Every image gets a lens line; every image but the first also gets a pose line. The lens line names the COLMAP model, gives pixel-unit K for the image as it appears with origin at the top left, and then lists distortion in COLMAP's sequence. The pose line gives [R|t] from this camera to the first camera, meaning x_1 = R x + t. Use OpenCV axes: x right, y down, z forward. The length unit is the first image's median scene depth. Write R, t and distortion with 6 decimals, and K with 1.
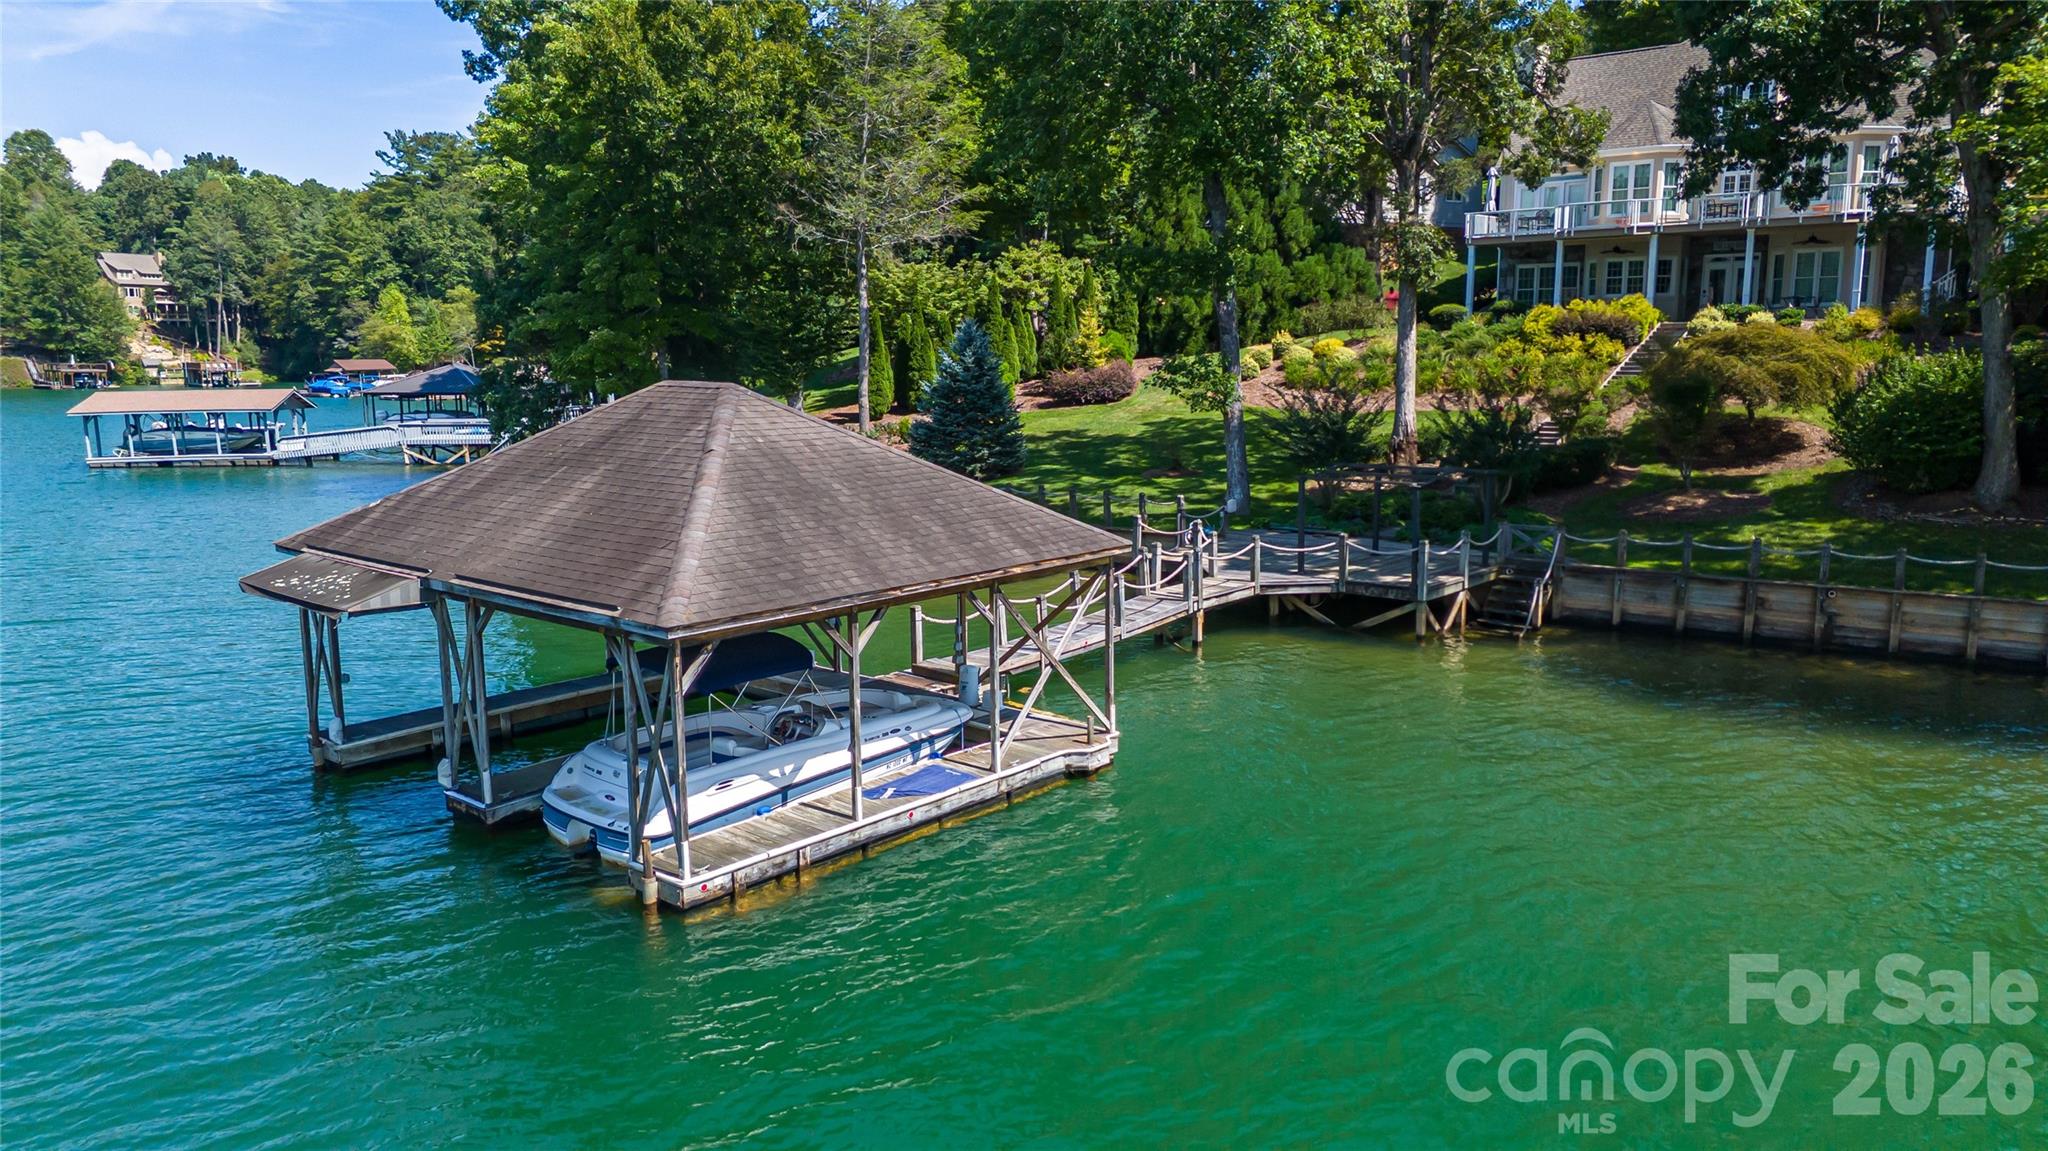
lens RADIAL K [[1416.9, 0, 1052.5], [0, 1416.9, 563.5], [0, 0, 1]] dist [0.042408, -0.038898]
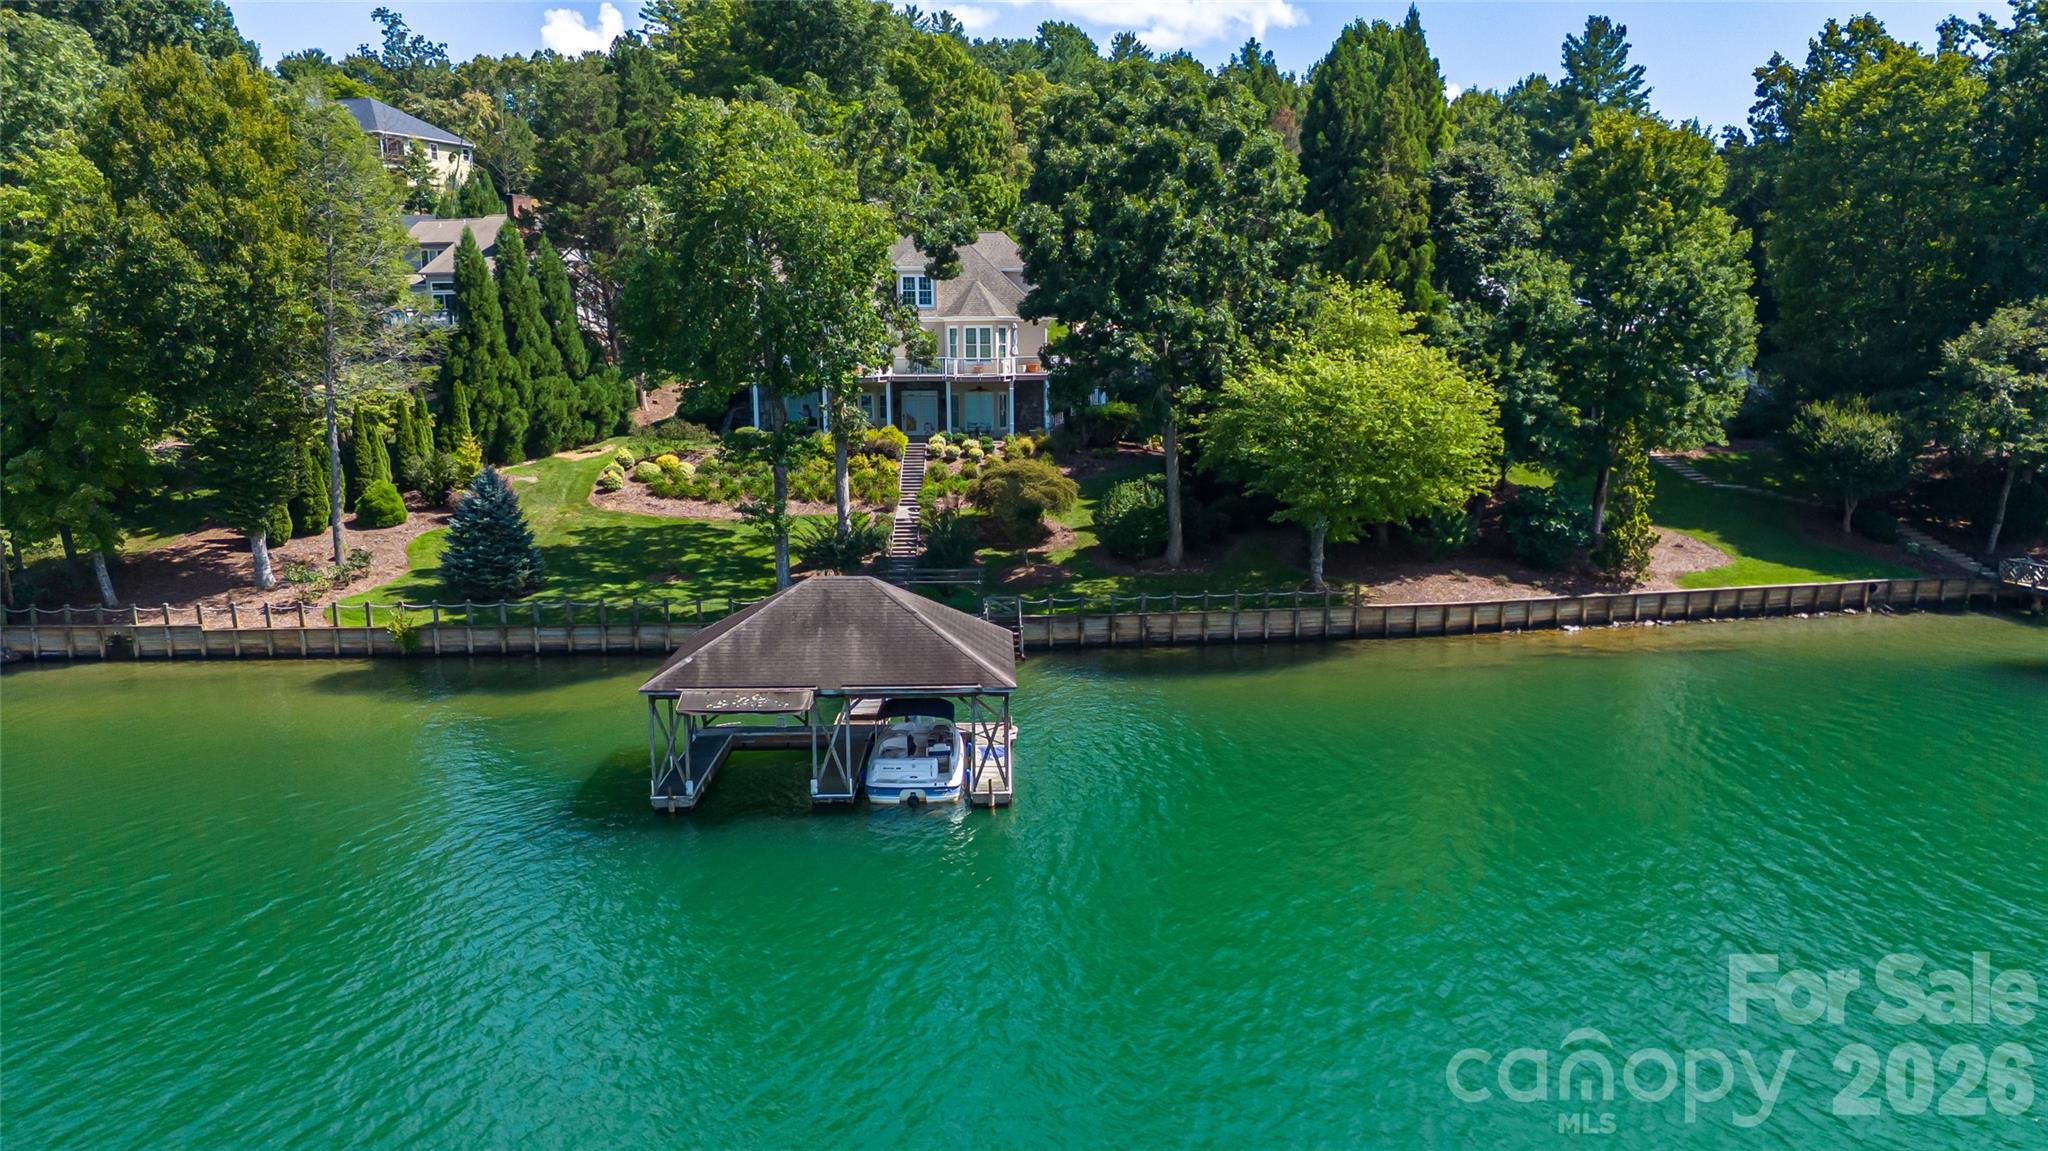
lens RADIAL K [[1513.7, 0, 1026.0], [0, 1513.7, 677.6], [0, 0, 1]] dist [0.027156, -0.014134]
pose [[0.739898, -0.140497, 0.657884, -0.537993], [0.101054, 0.990064, 0.097785, -0.064871], [-0.665086, -0.005870, 0.746744, -0.262927]]
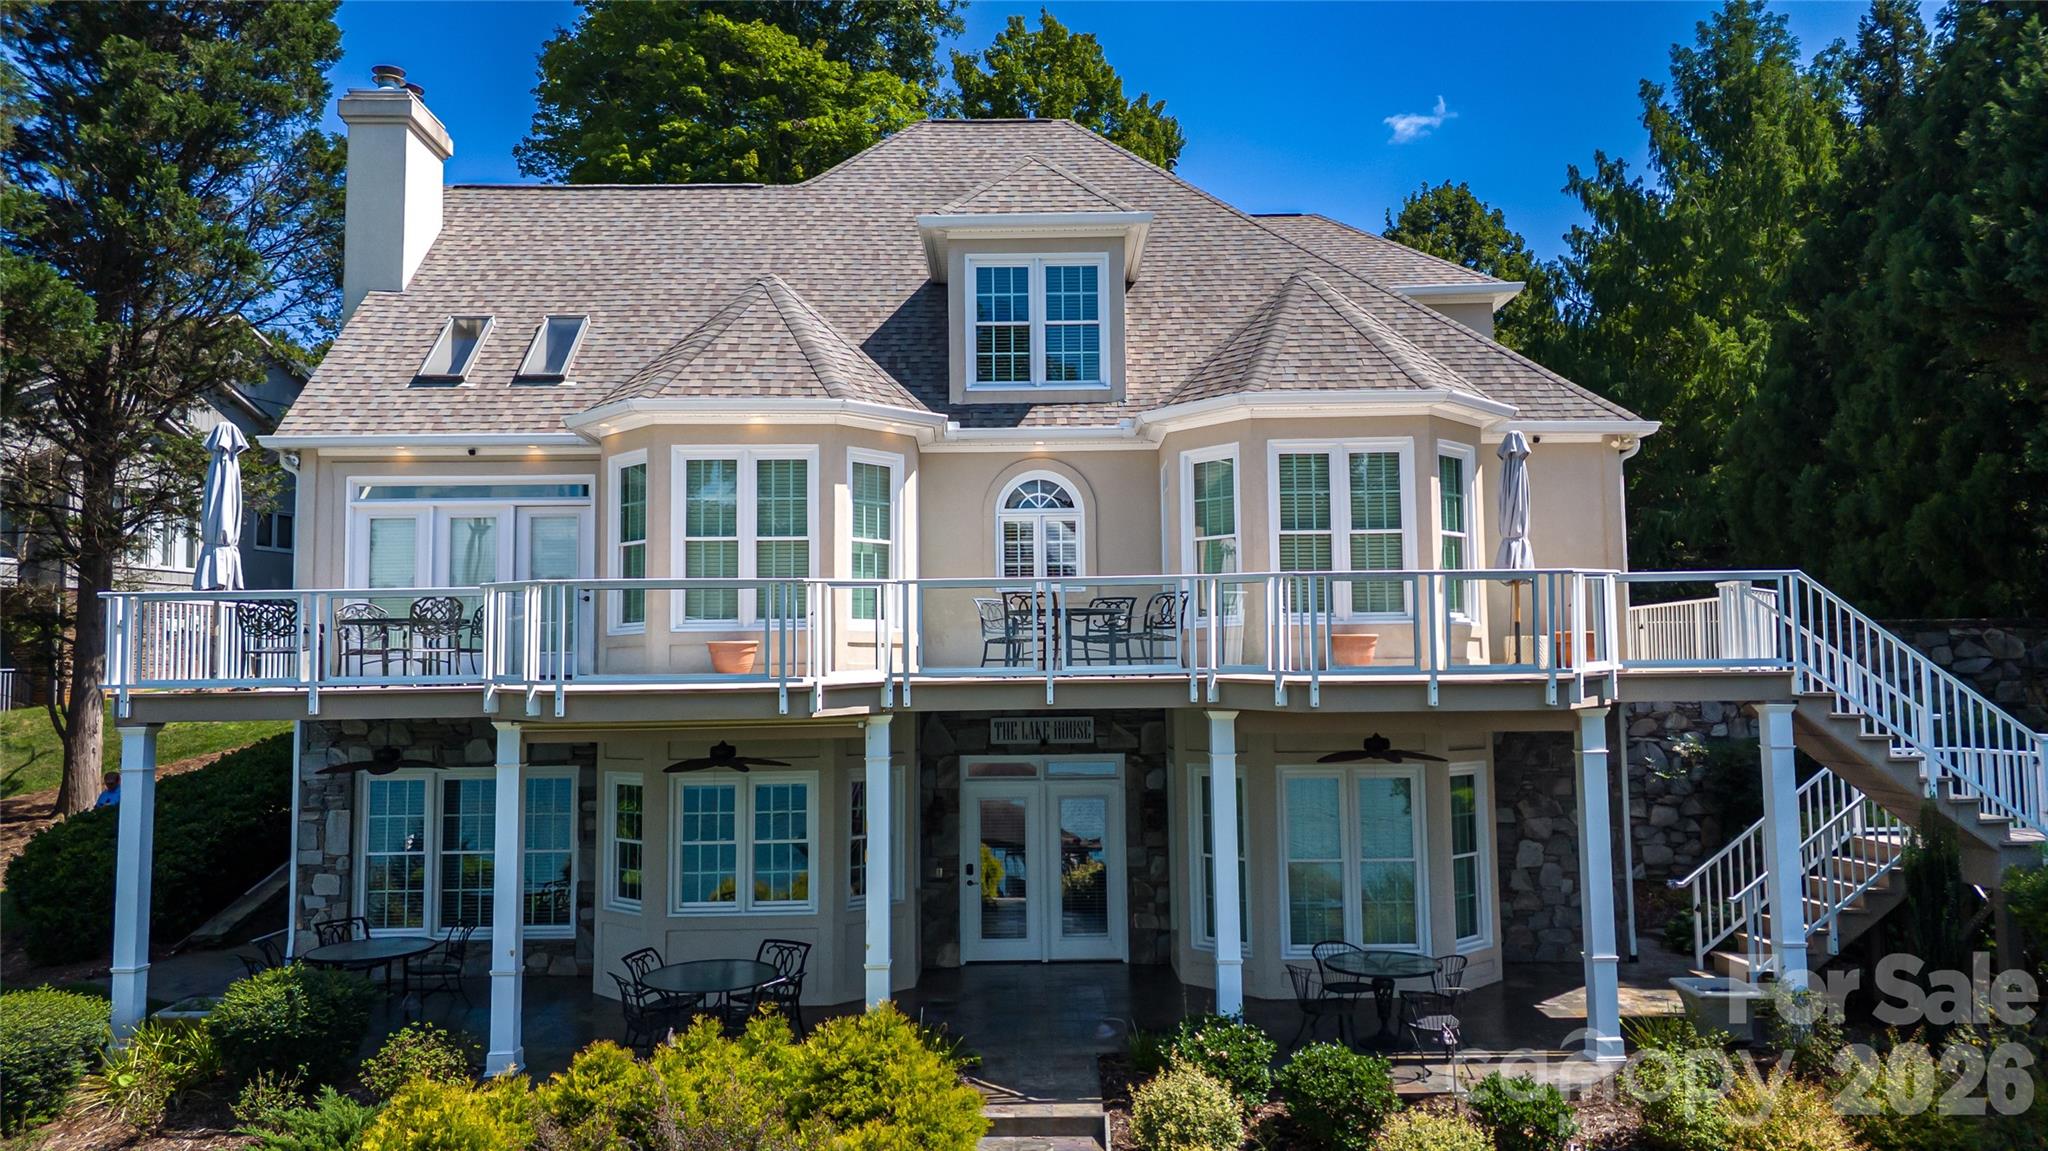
lens RADIAL K [[1416.9, 0, 1020.1], [0, 1416.9, 597.1], [0, 0, 1]] dist [0.042408, -0.038898]
pose [[0.775543, 0.038447, 0.630123, 0.275624], [0.101264, 0.977643, -0.184284, -0.198367], [-0.623120, 0.206729, 0.754310, 0.774504]]
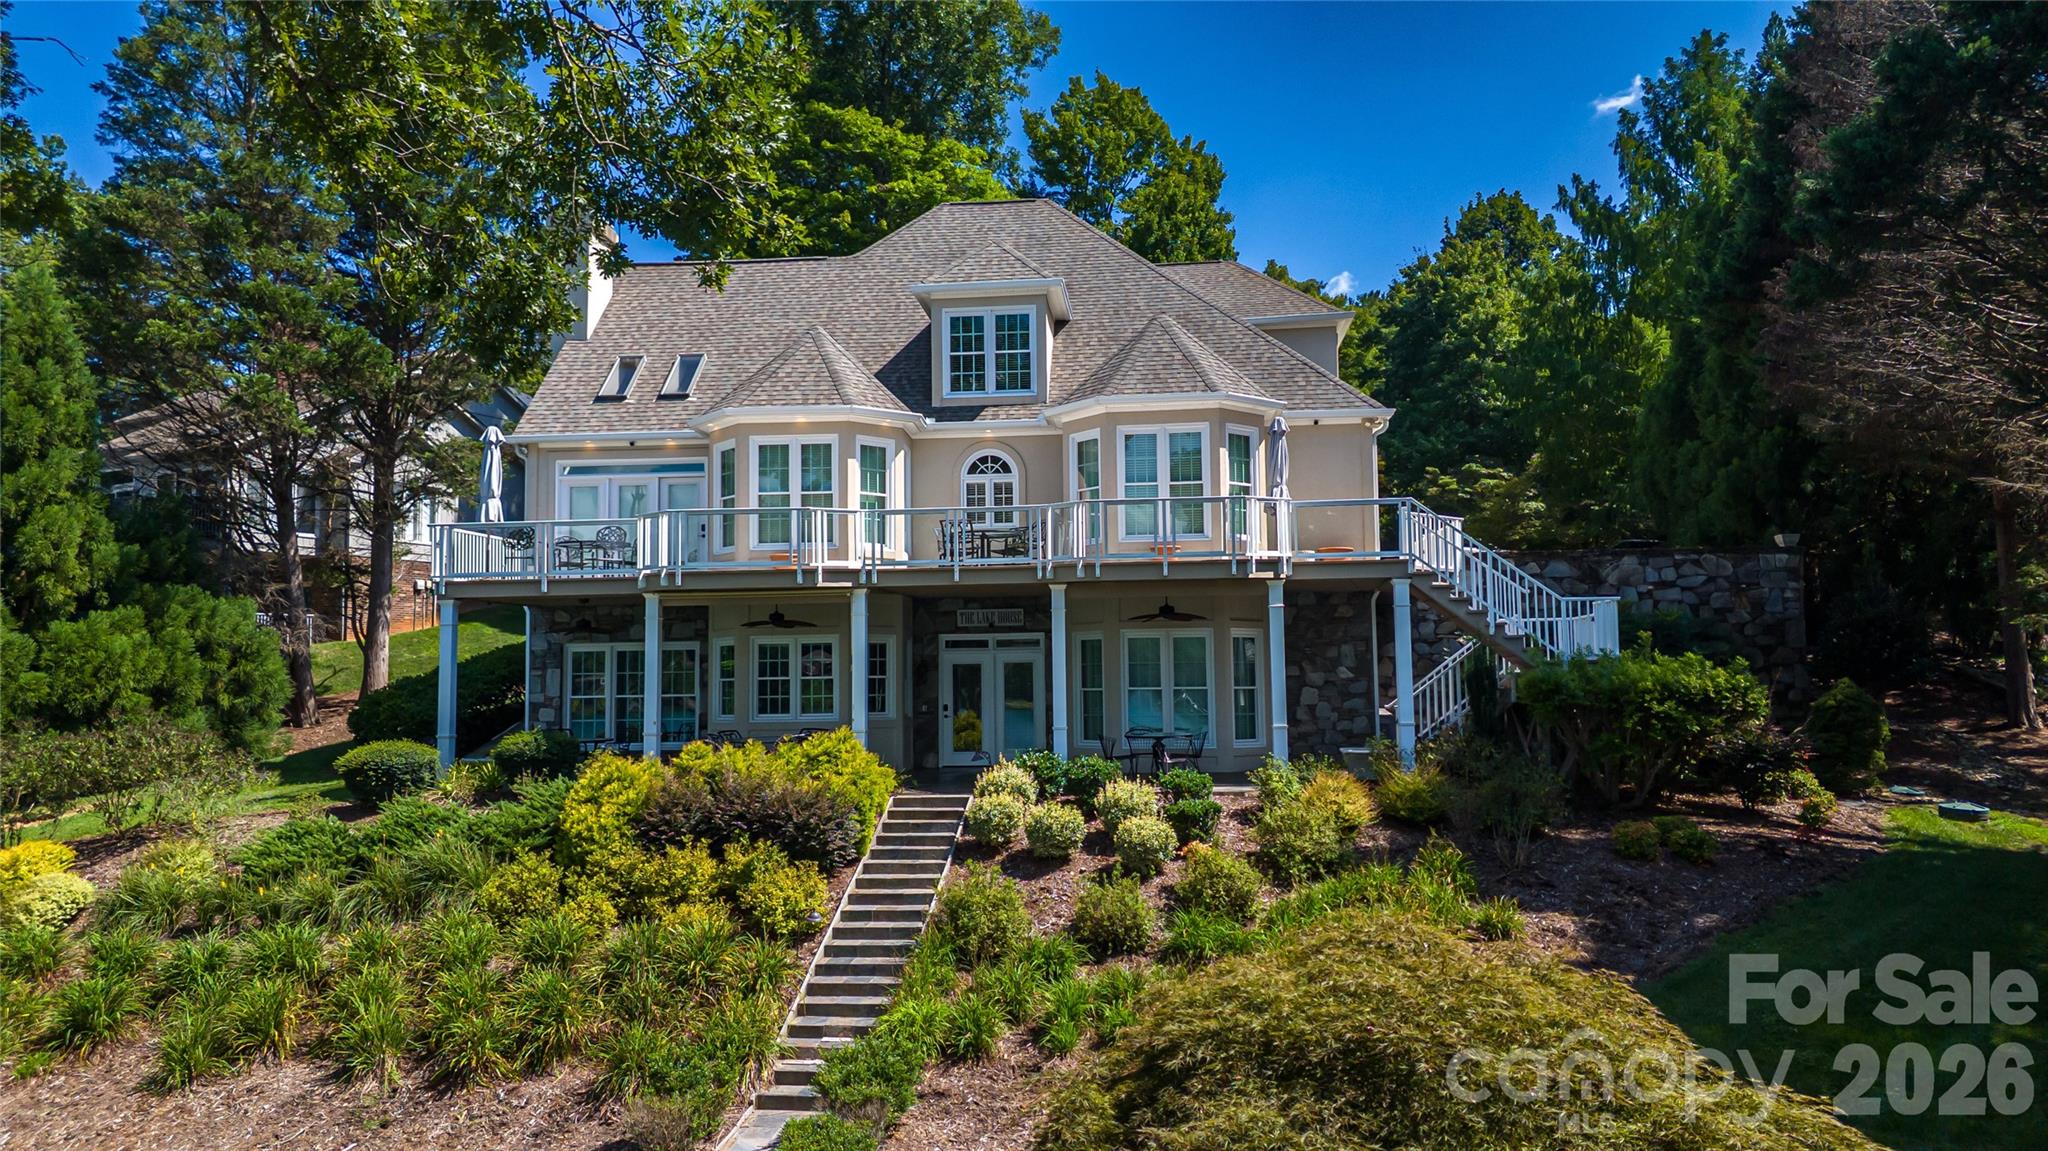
lens RADIAL K [[1416.9, 0, 1032.5], [0, 1416.9, 604.2], [0, 0, 1]] dist [0.042408, -0.038898]
pose [[0.834225, 0.028999, 0.550662, 0.221026], [0.090826, 0.977751, -0.189088, -0.135444], [-0.543893, 0.207756, 0.813030, 0.603999]]
